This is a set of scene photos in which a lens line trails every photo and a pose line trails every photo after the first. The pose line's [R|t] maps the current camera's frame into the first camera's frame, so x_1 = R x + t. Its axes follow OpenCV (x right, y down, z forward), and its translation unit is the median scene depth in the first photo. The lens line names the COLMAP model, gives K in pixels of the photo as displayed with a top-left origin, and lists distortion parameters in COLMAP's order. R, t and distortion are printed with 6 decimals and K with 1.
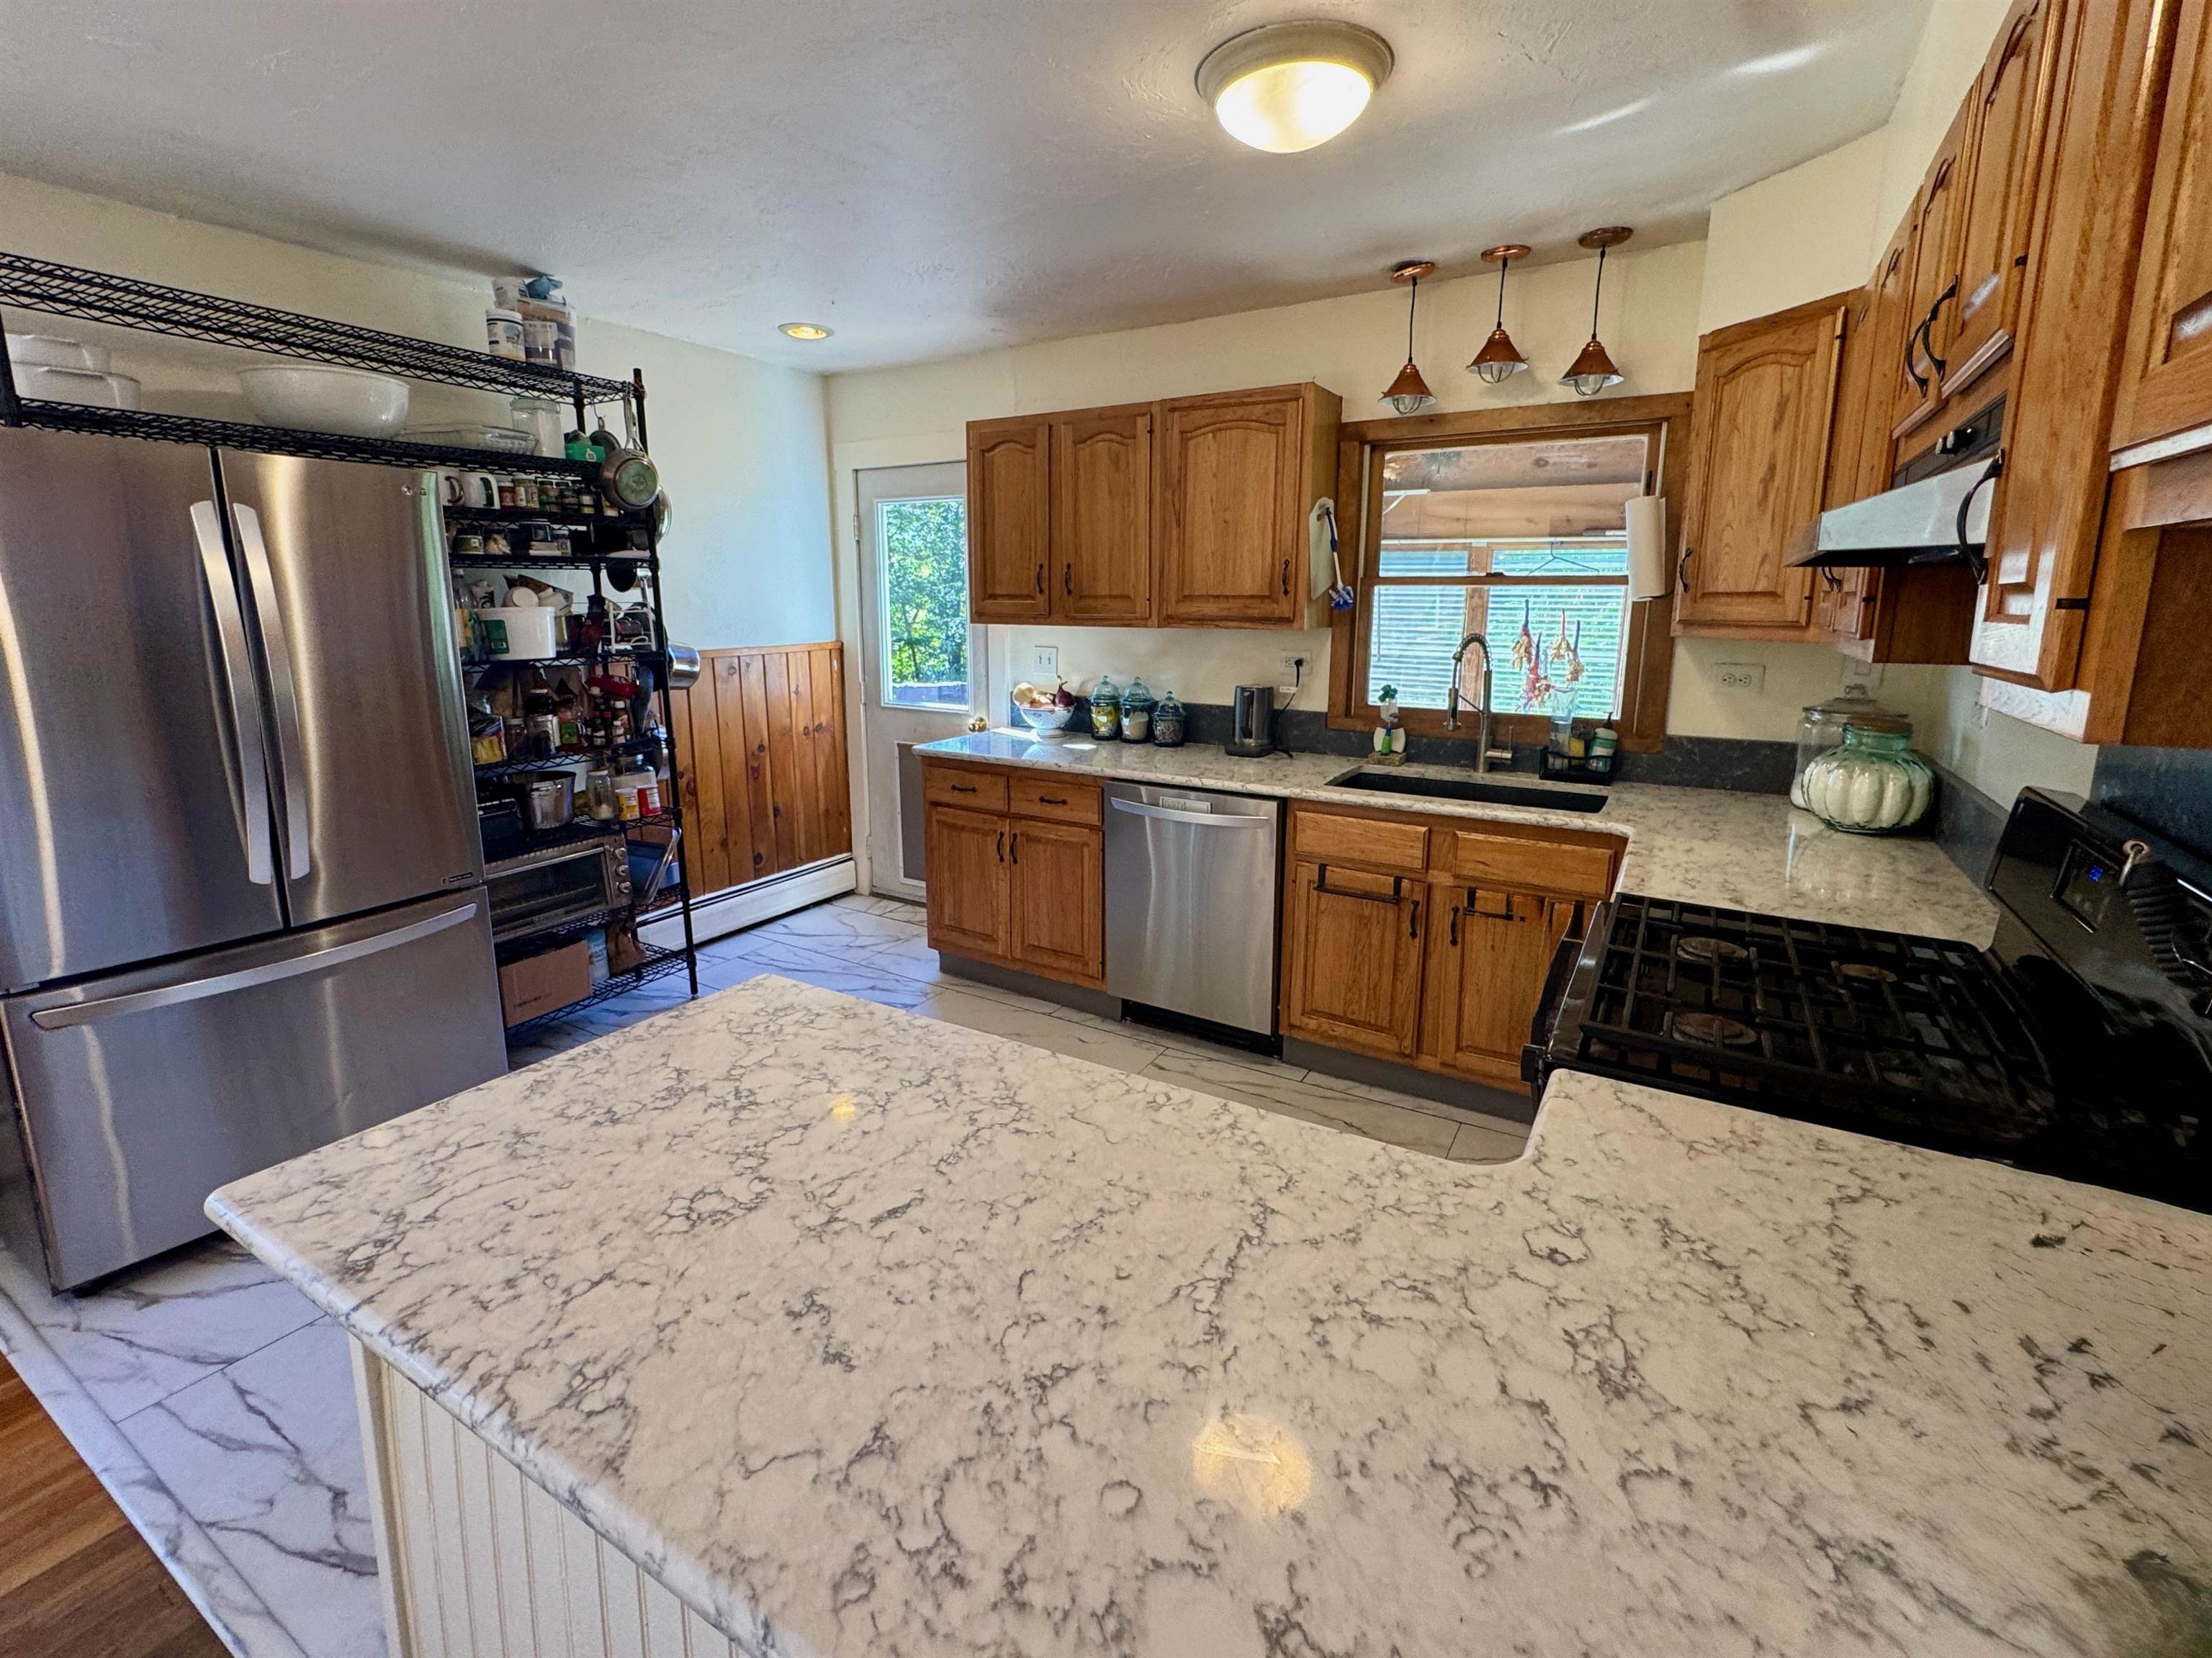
lens RADIAL K [[978.2, 0, 1110.4], [0, 978.2, 780.0], [0, 0, 1]] dist [-0.001177, 0.000067]
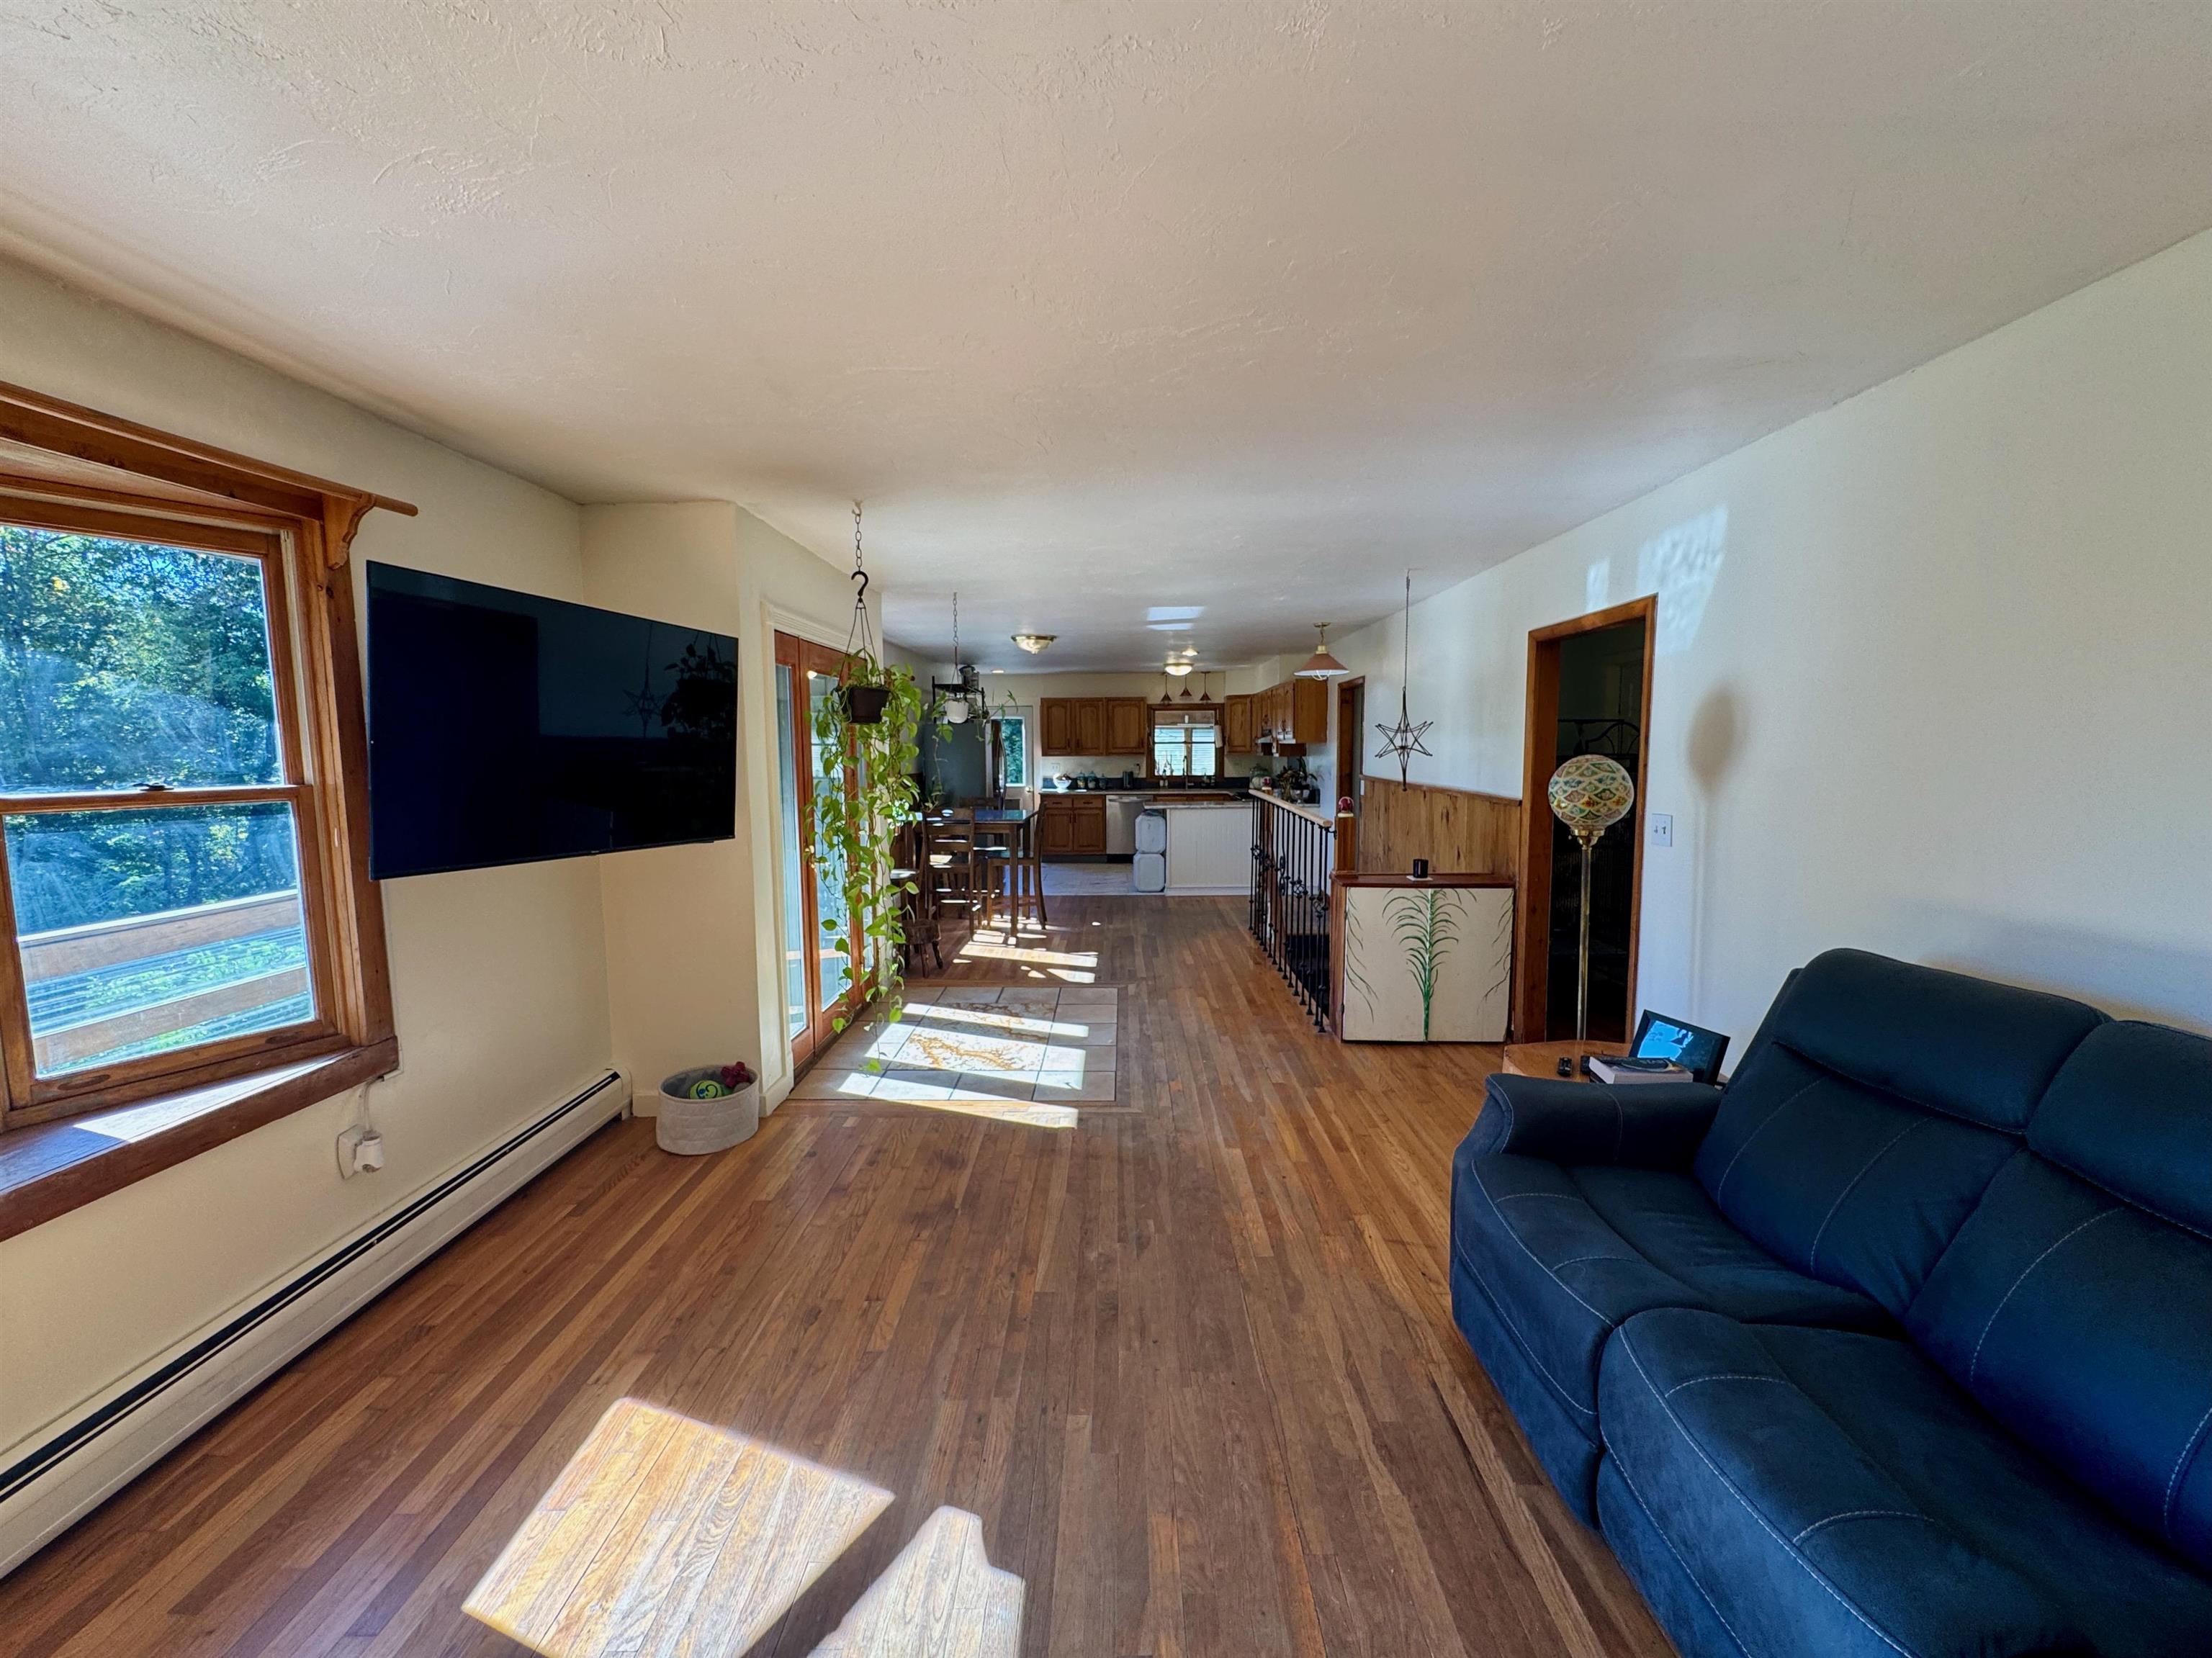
lens RADIAL K [[894.3, 0, 1105.9], [0, 894.3, 830.4], [0, 0, 1]] dist [0.000873, 0.000102]
pose [[0.866097, -0.058151, 0.496482, -1.788506], [0.102665, 0.992730, -0.062821, 0.365611], [-0.489219, 0.105380, 0.865771, -2.068694]]
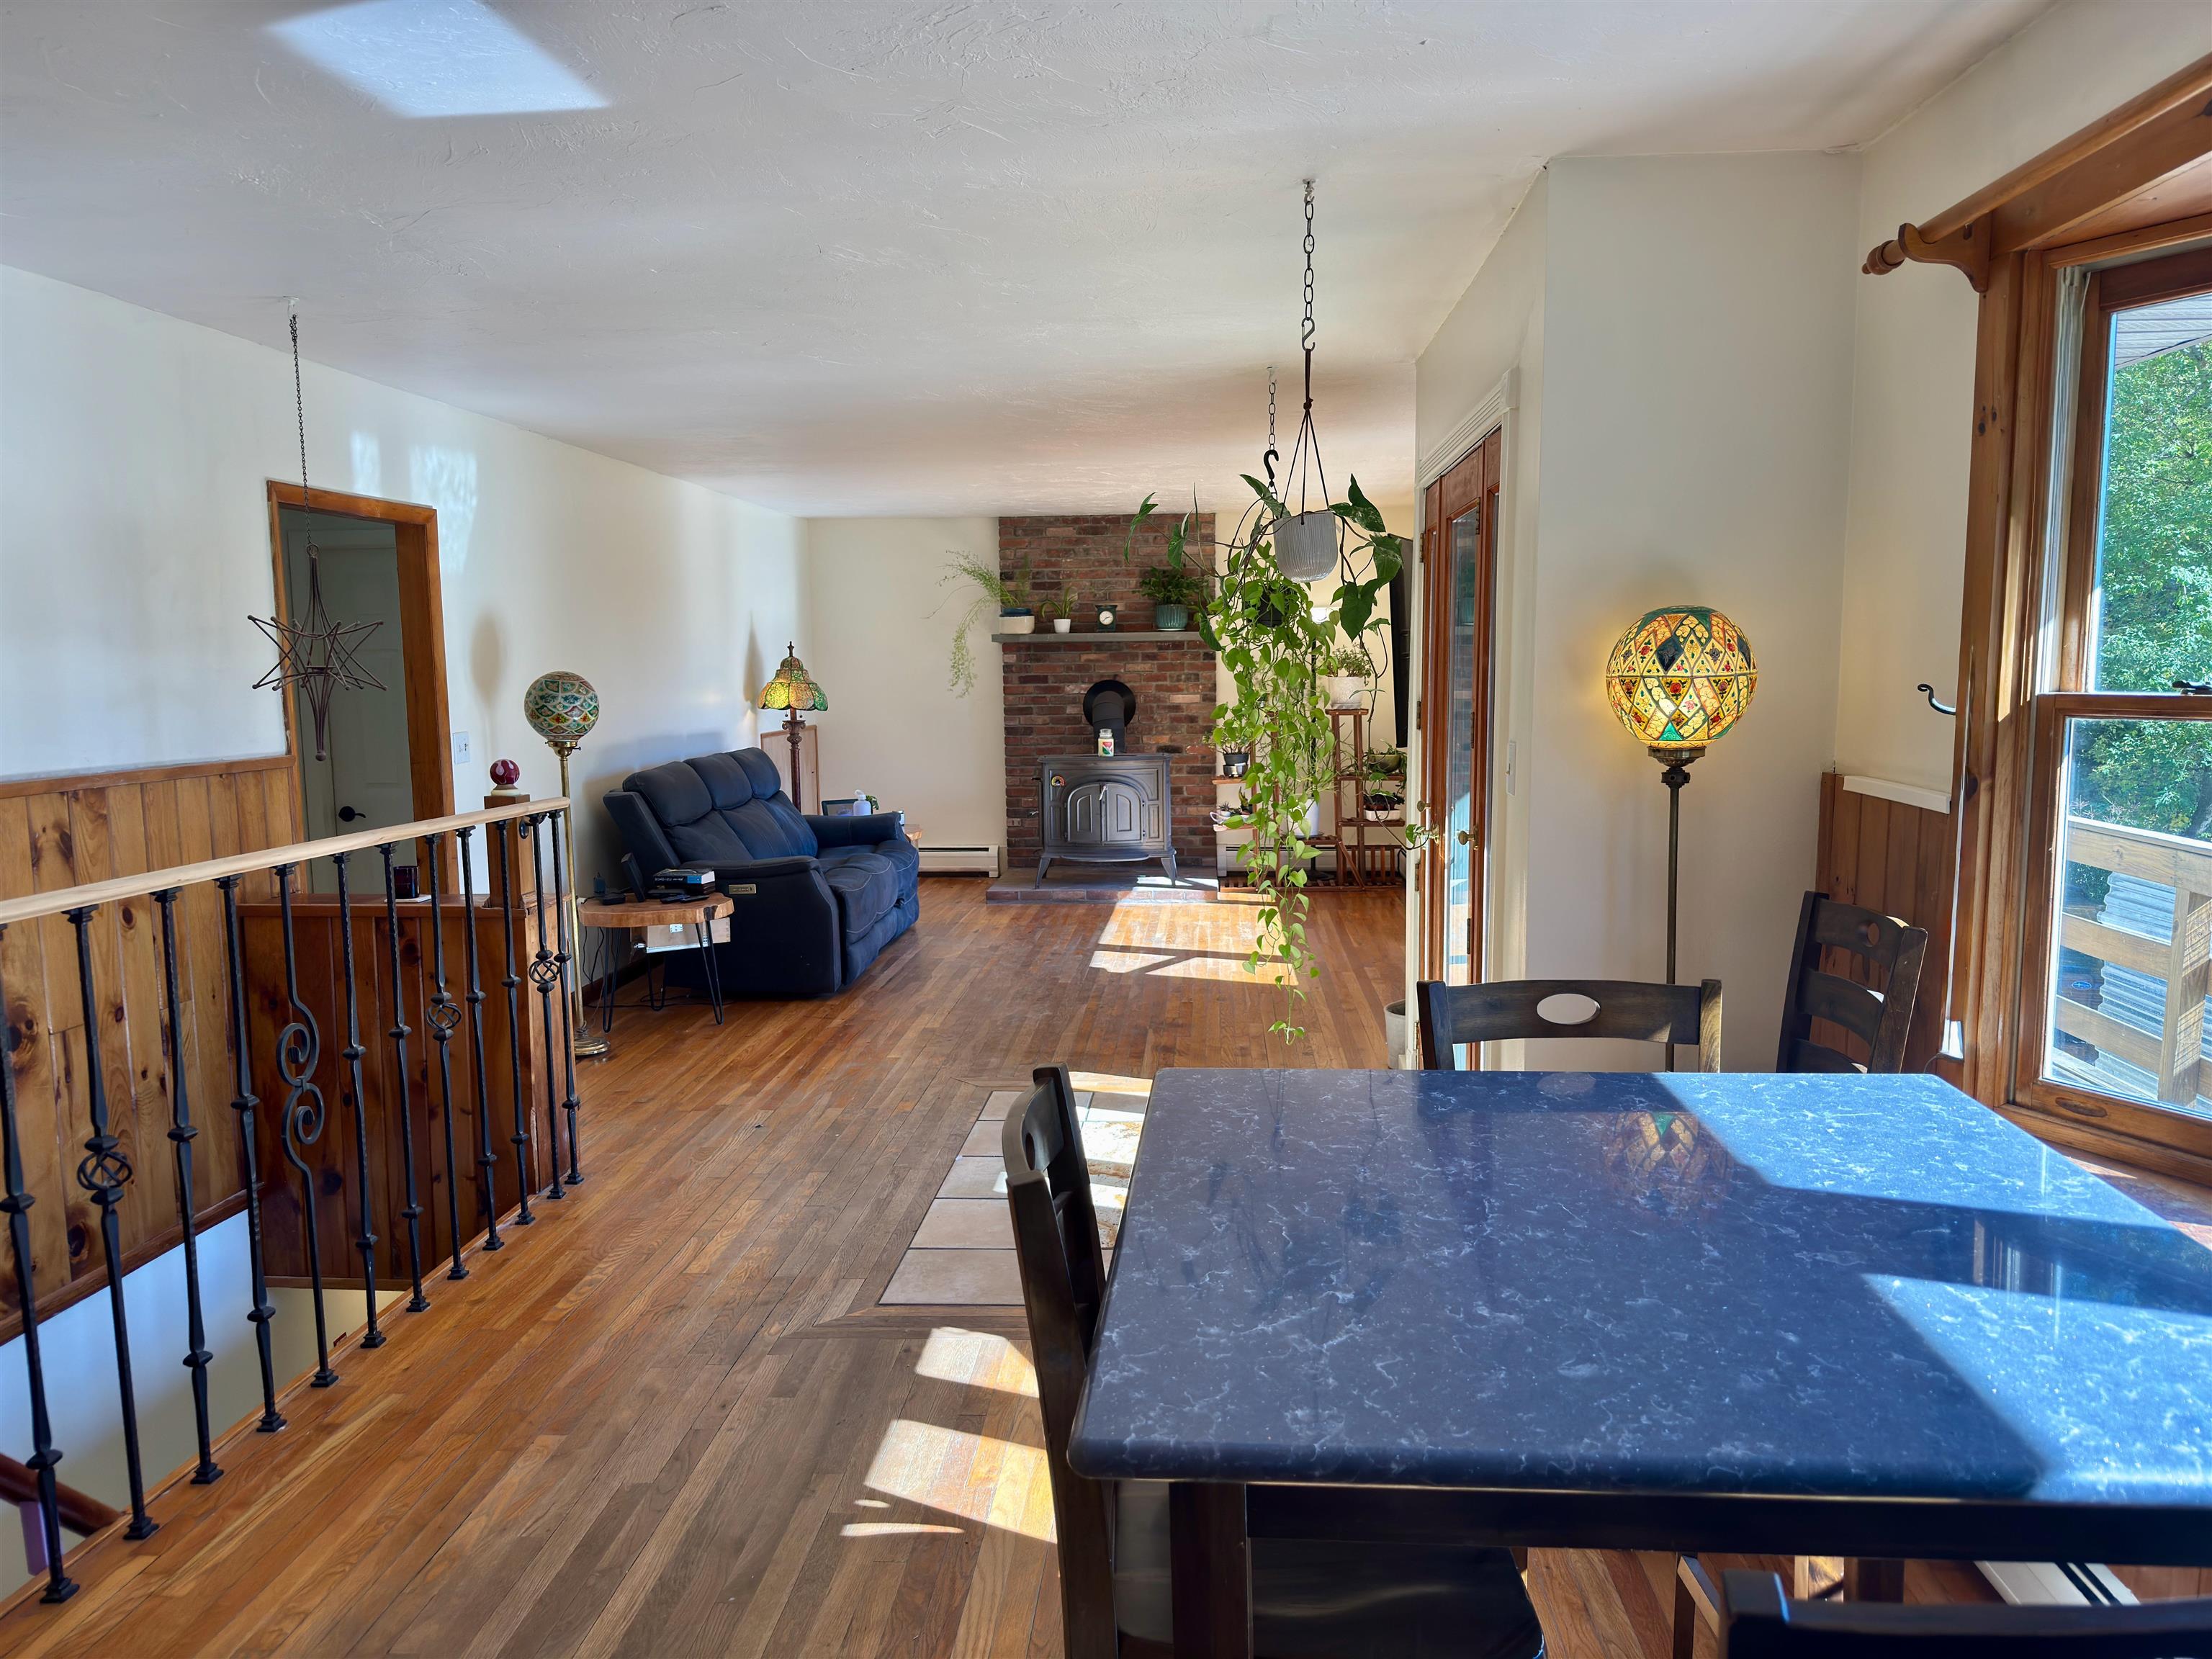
lens RADIAL K [[1516.6, 0, 1108.9], [0, 1516.6, 858.9], [0, 0, 1]] dist [0.122160, -0.141155]
pose [[-0.892785, 0.065641, -0.445675, -0.563921], [-0.074889, 0.953934, 0.290518, -0.097445], [0.444214, 0.292747, -0.846743, 0.452069]]
